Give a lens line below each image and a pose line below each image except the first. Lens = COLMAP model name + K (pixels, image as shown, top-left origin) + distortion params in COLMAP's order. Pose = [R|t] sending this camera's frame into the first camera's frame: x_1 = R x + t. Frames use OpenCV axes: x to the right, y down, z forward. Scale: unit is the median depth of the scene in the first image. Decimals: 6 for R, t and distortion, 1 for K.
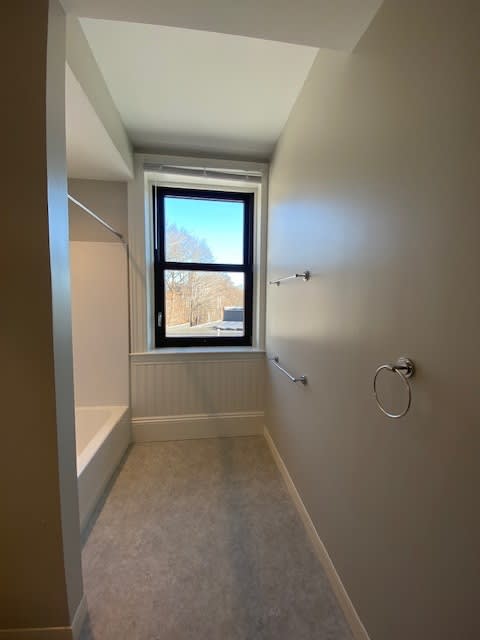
lens RADIAL K [[262.8, 0, 240.0], [0, 262.8, 320.0], [0, 0, 1]] dist [0.001715, -0.010151]
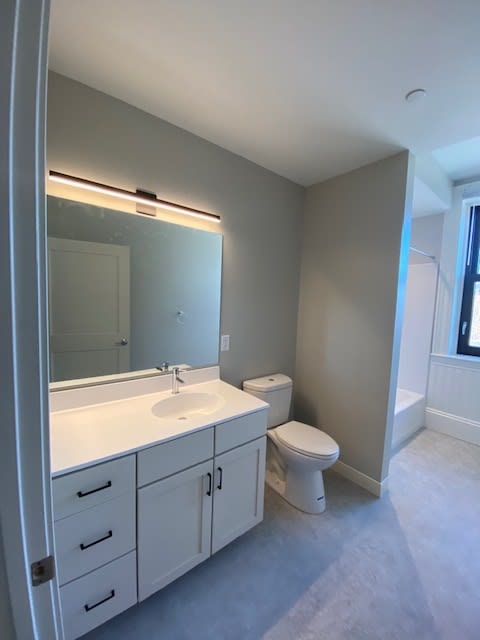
lens RADIAL K [[262.8, 0, 240.0], [0, 262.8, 320.0], [0, 0, 1]] dist [0.001715, -0.010151]
pose [[0.525650, 0.087816, -0.846156, 0.135167], [-0.070033, 0.995749, 0.059836, -0.037895], [0.847813, 0.027806, 0.529565, -0.411908]]
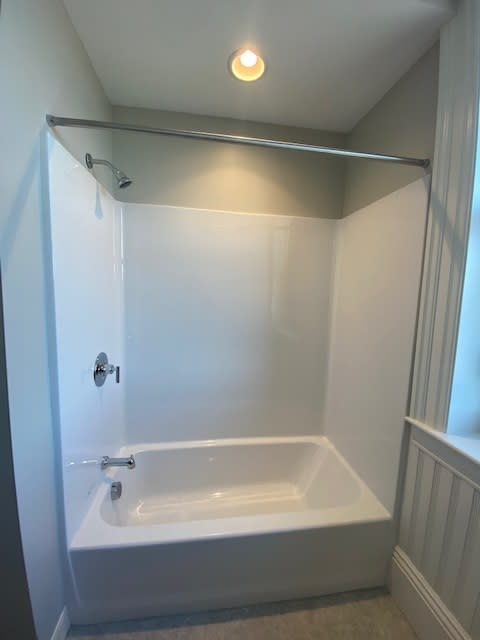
lens RADIAL K [[262.8, 0, 240.0], [0, 262.8, 320.0], [0, 0, 1]] dist [0.001715, -0.010151]
pose [[0.016263, 0.098050, -0.995049, 0.023958], [-0.099836, 0.990366, 0.095957, -0.058565], [0.994871, 0.097781, 0.025895, 0.688061]]
